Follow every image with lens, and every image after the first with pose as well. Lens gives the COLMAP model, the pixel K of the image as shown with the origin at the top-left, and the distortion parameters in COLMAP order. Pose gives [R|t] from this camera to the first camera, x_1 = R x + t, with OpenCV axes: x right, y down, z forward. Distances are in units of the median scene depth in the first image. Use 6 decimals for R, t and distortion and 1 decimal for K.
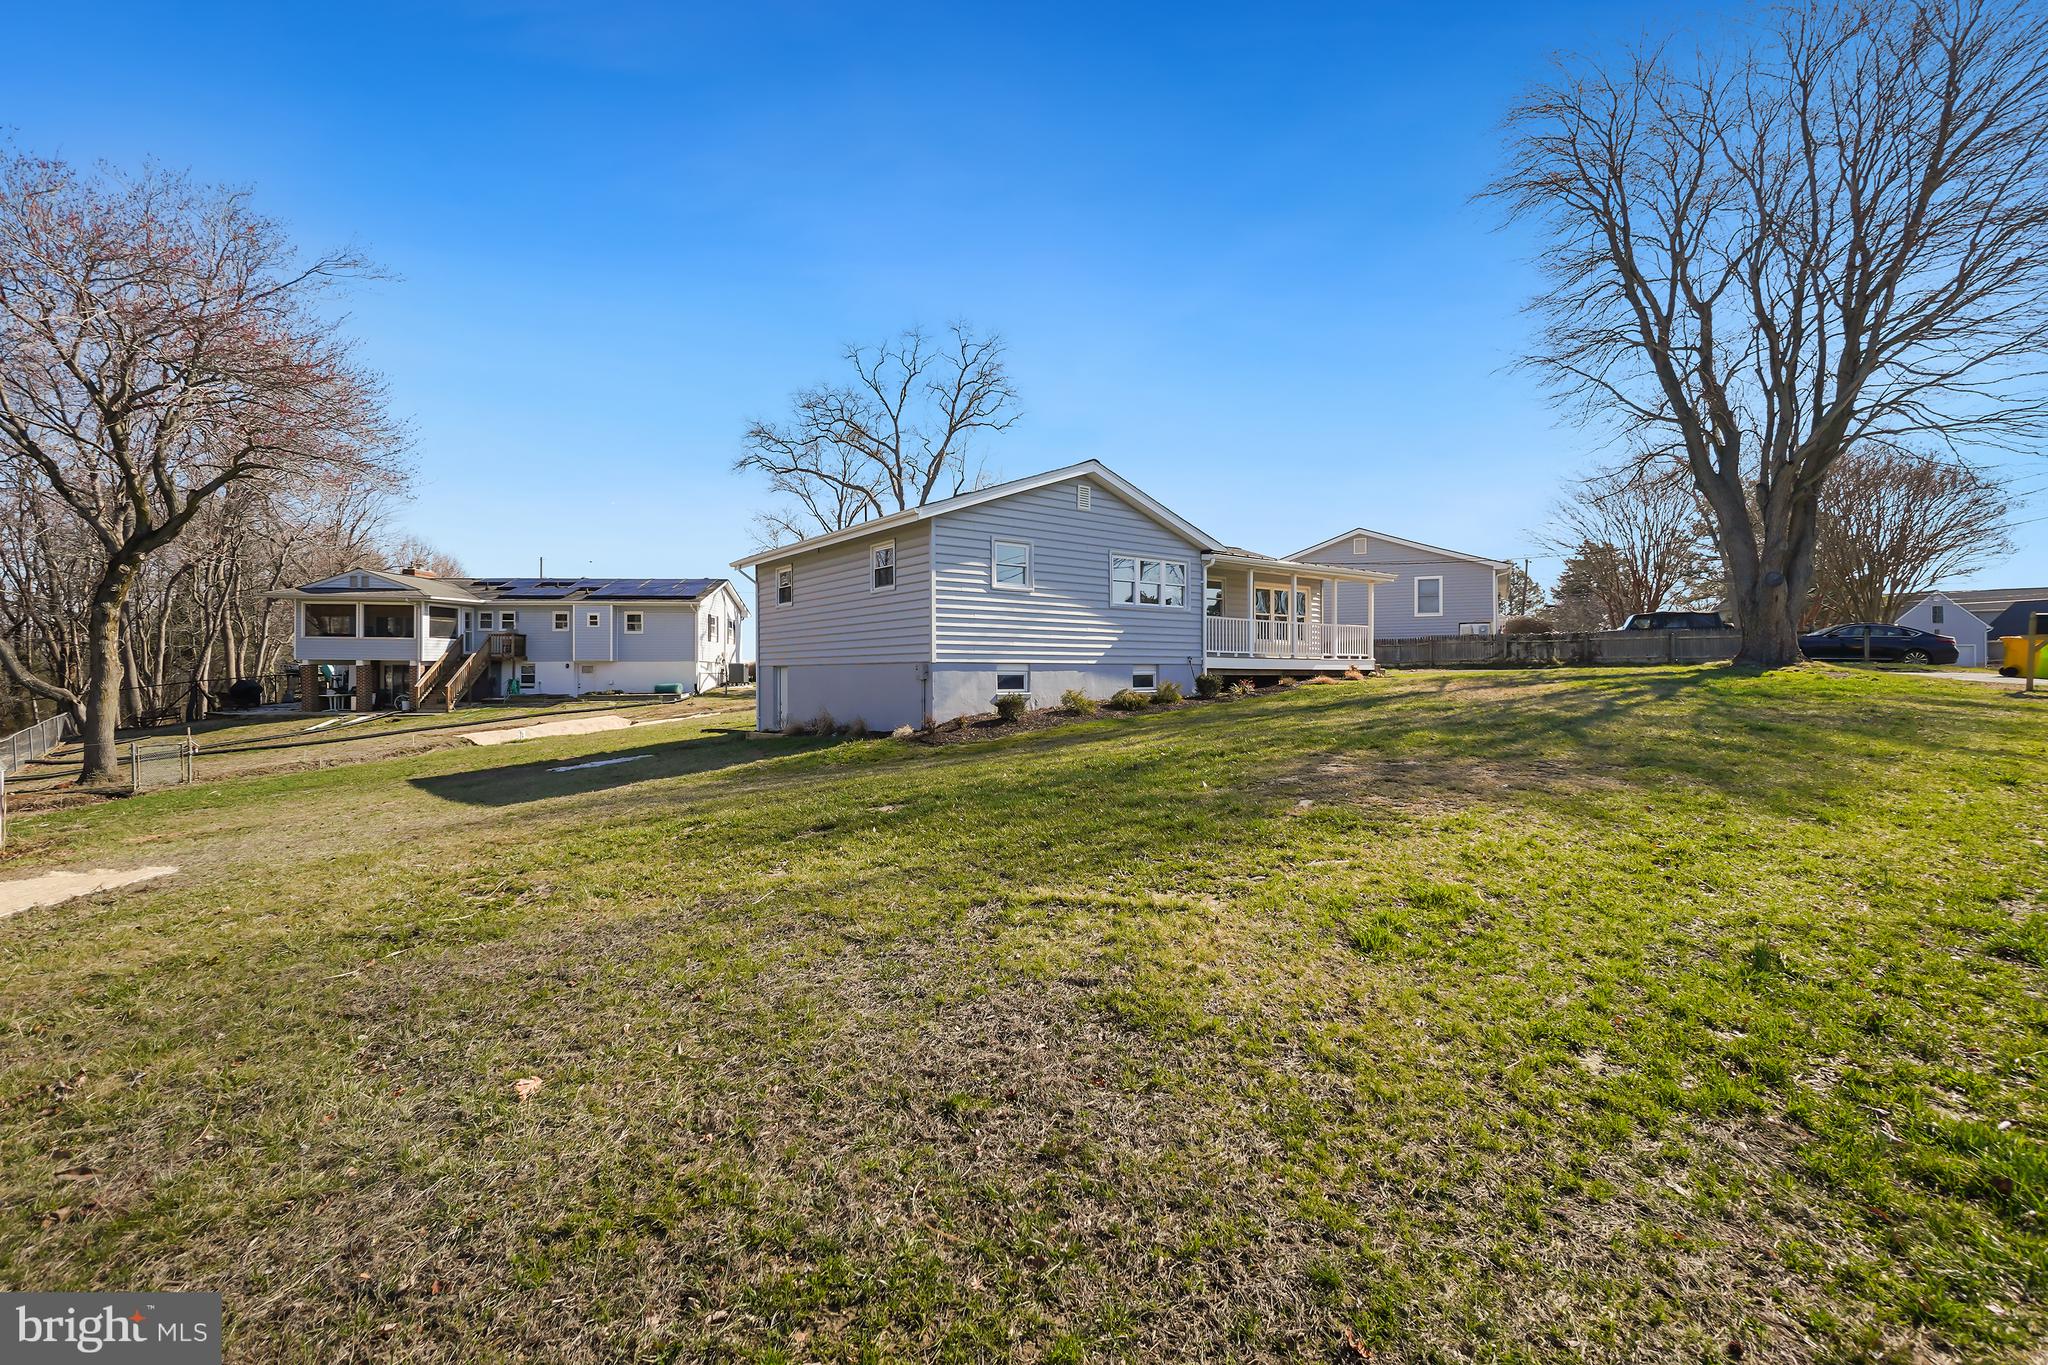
lens RADIAL K [[888.7, 0, 1022.9], [0, 888.7, 675.5], [0, 0, 1]] dist [-0.010516, 0.006641]
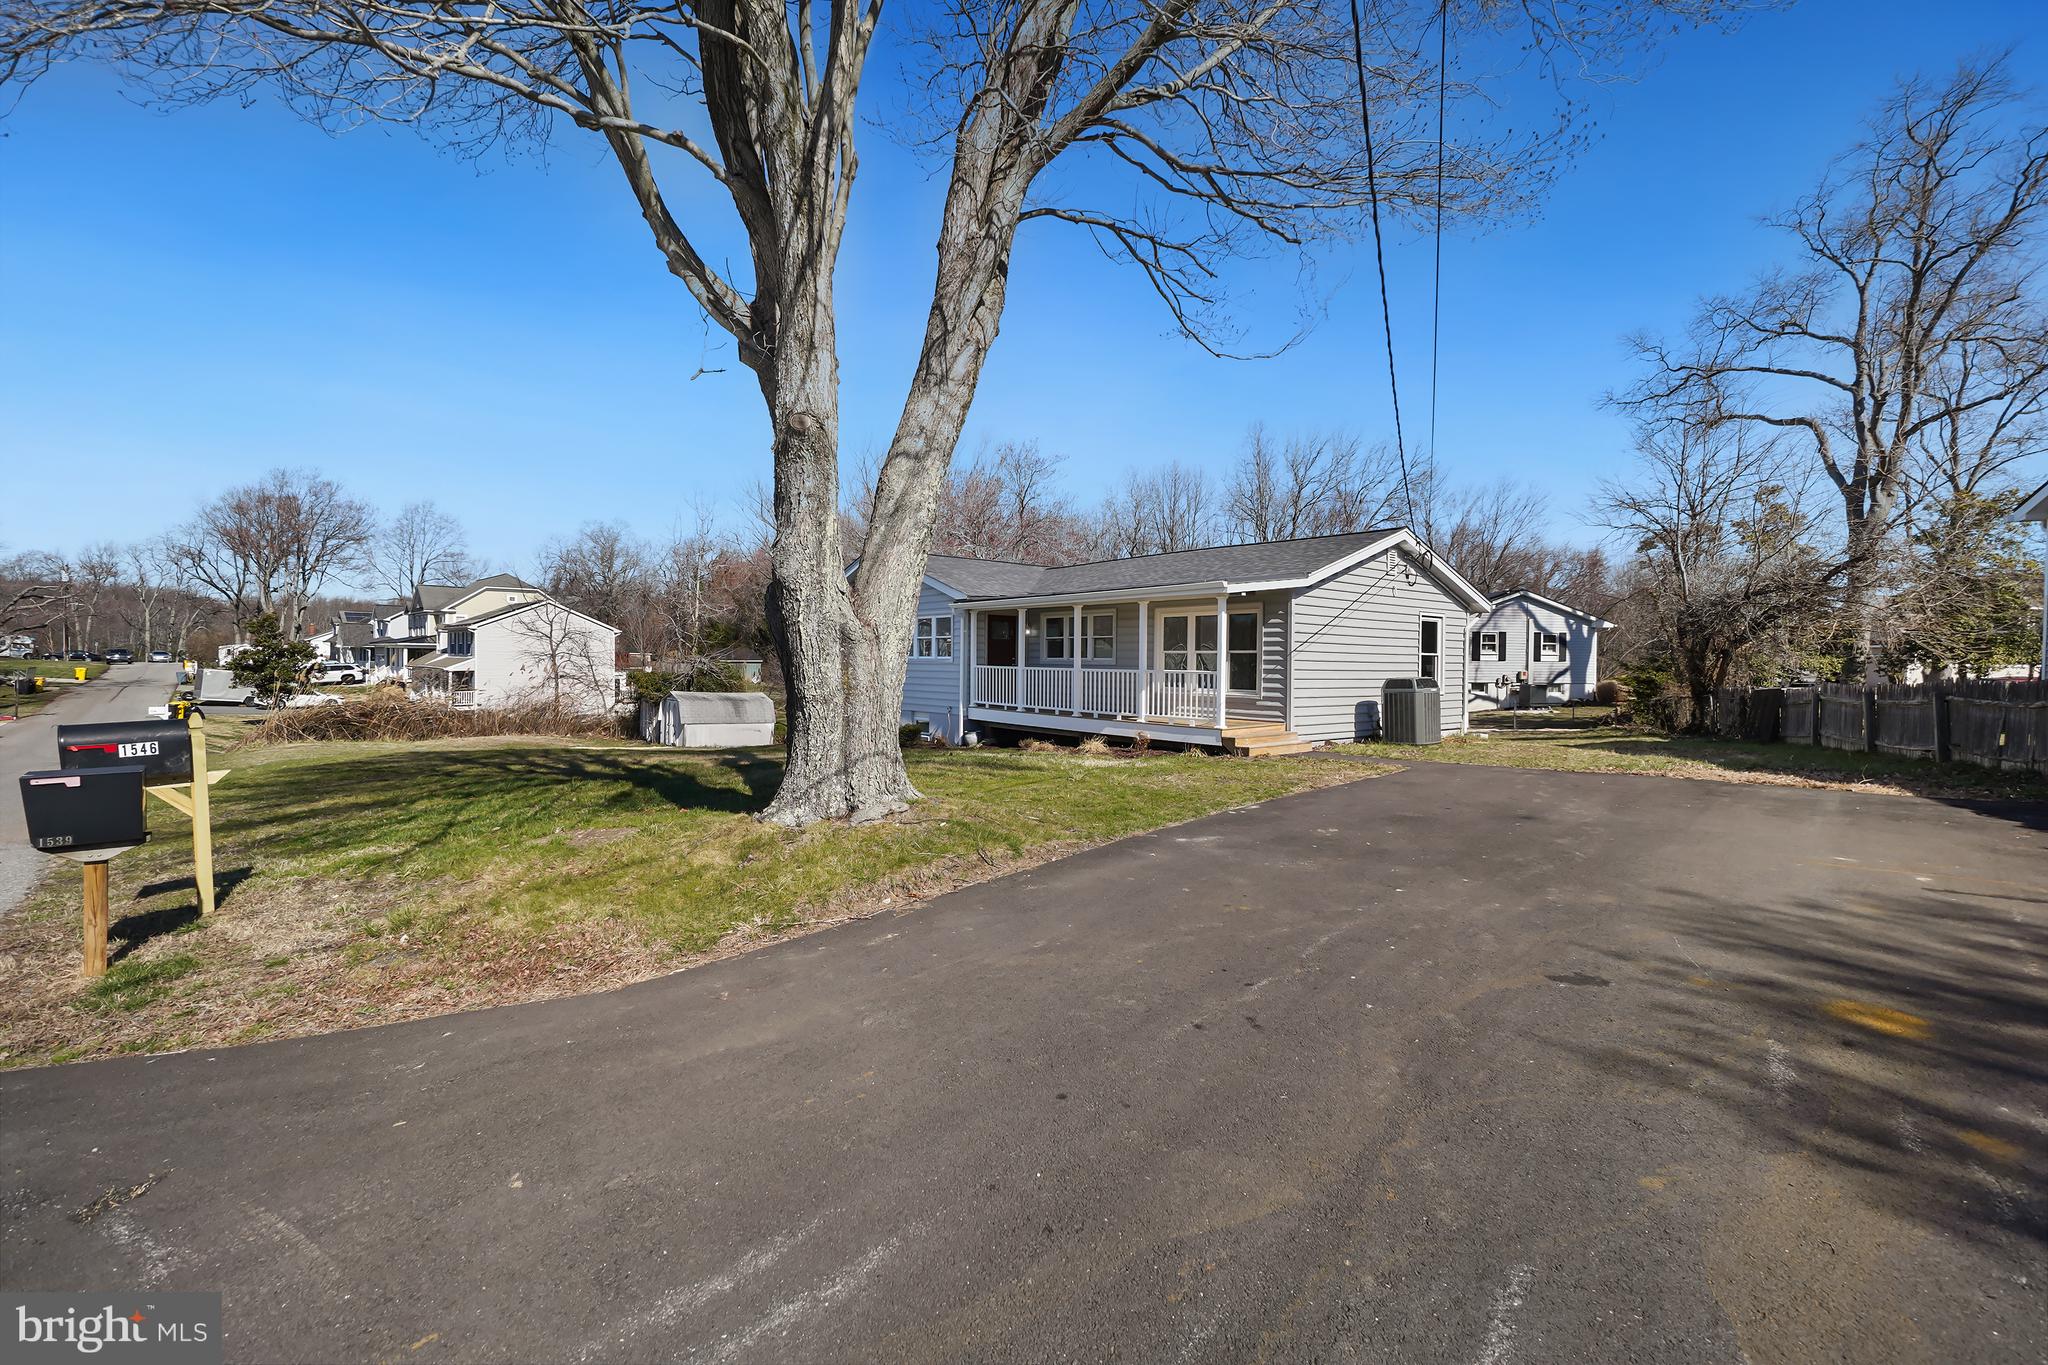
lens RADIAL K [[888.7, 0, 1022.9], [0, 888.7, 675.5], [0, 0, 1]] dist [-0.010516, 0.006641]
pose [[0.033758, 0.020756, -0.999214, 0.612367], [-0.009866, 0.999743, 0.020433, -0.039823], [0.999381, 0.009169, 0.033954, 0.529607]]
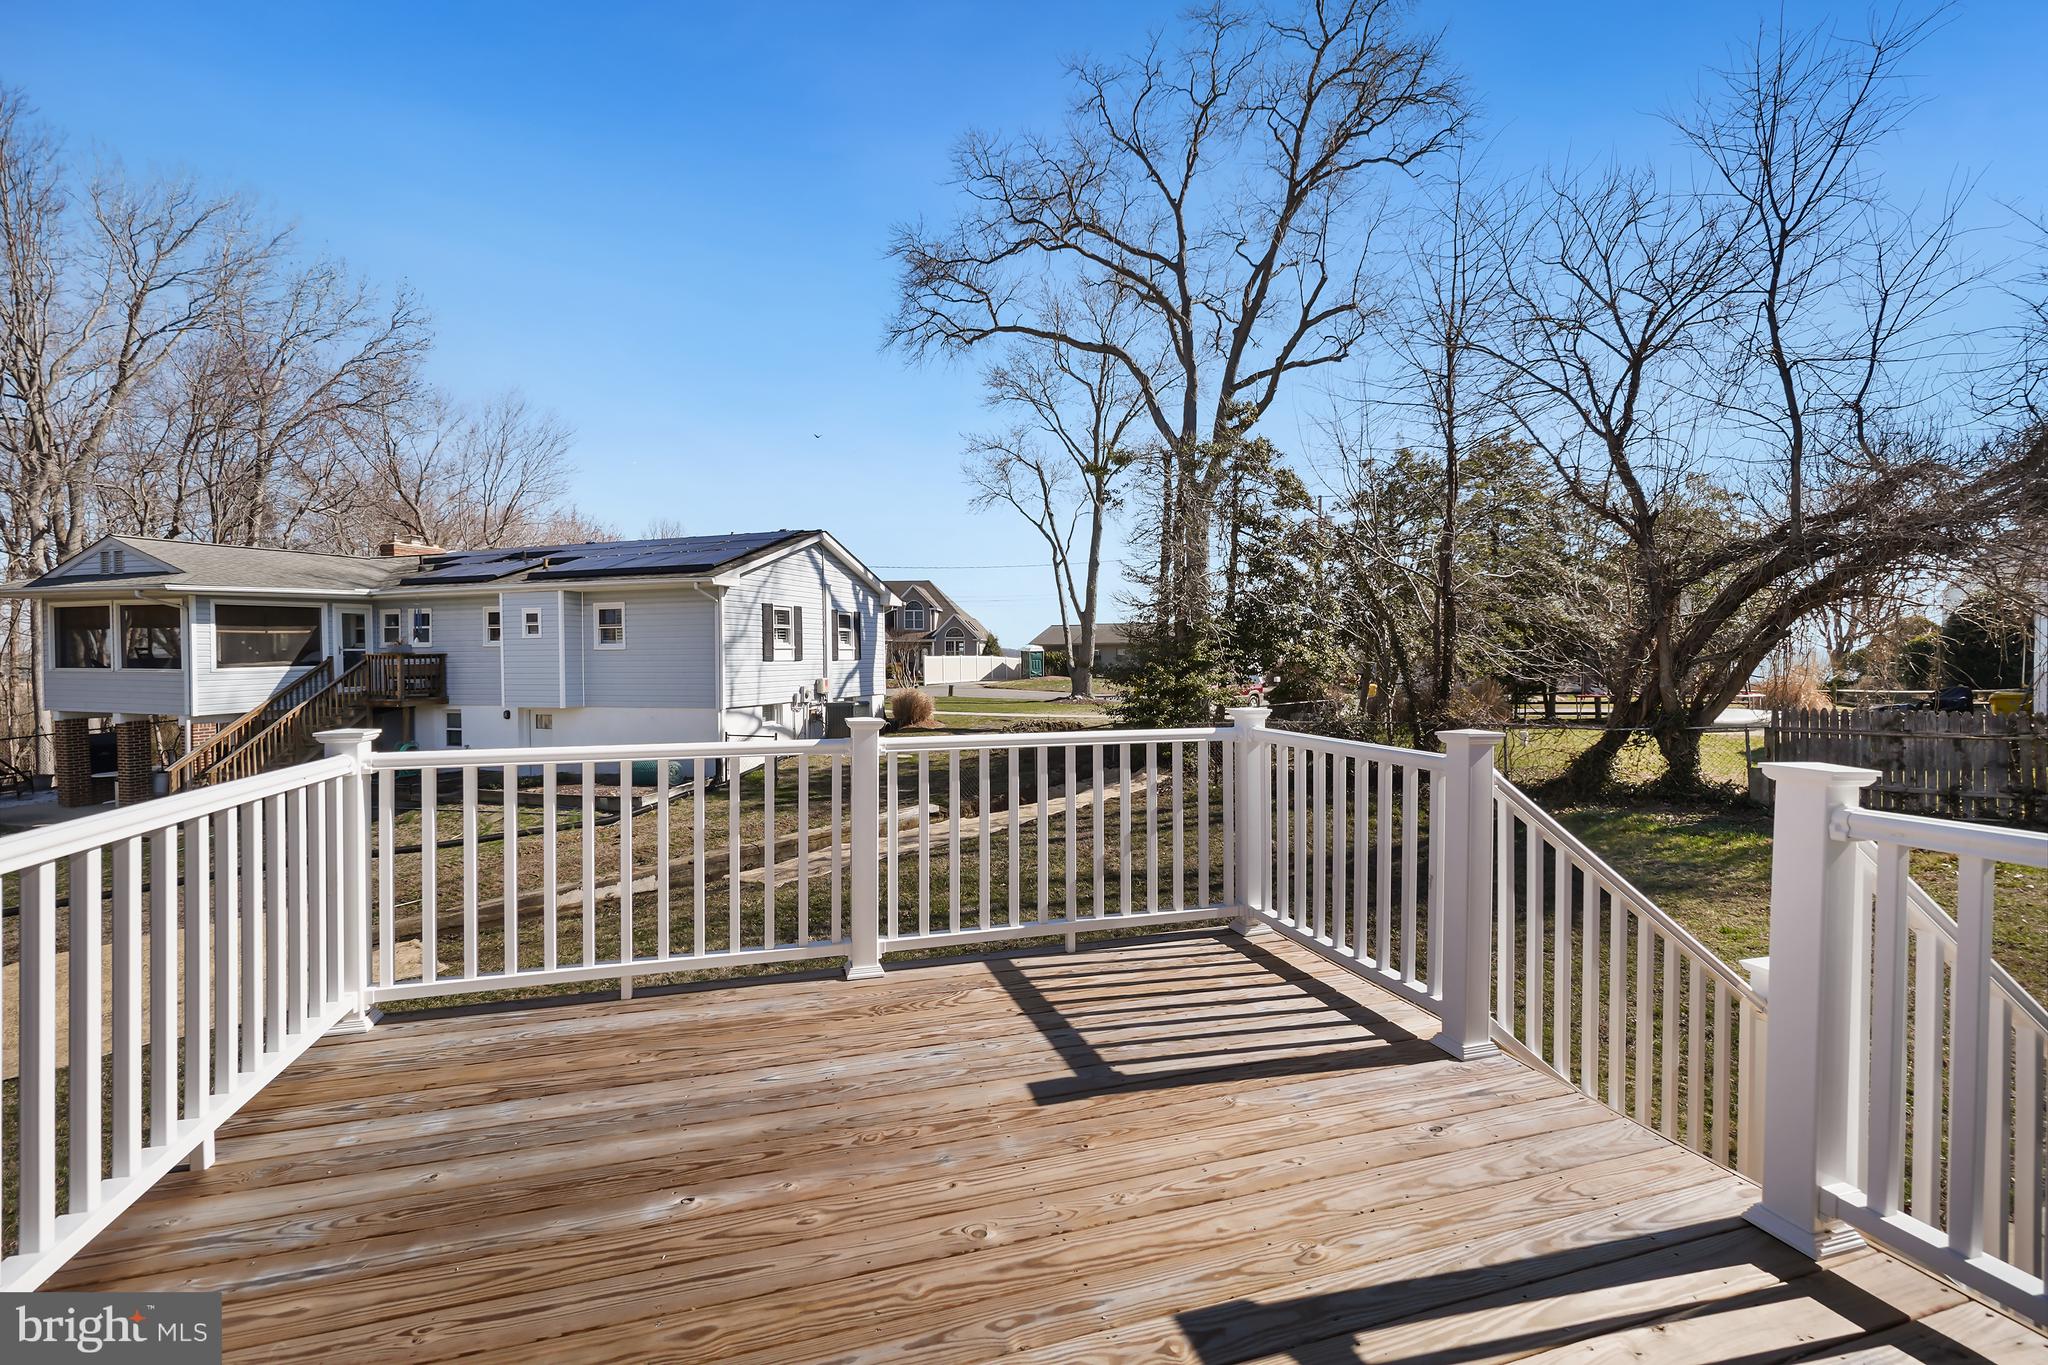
lens RADIAL K [[888.7, 0, 1022.9], [0, 888.7, 675.5], [0, 0, 1]] dist [-0.010516, 0.006641]
pose [[0.937049, -0.000089, -0.349199, -0.065868], [0.008278, 0.999725, 0.021958, -0.042814], [0.349101, -0.023467, 0.936791, 0.649741]]
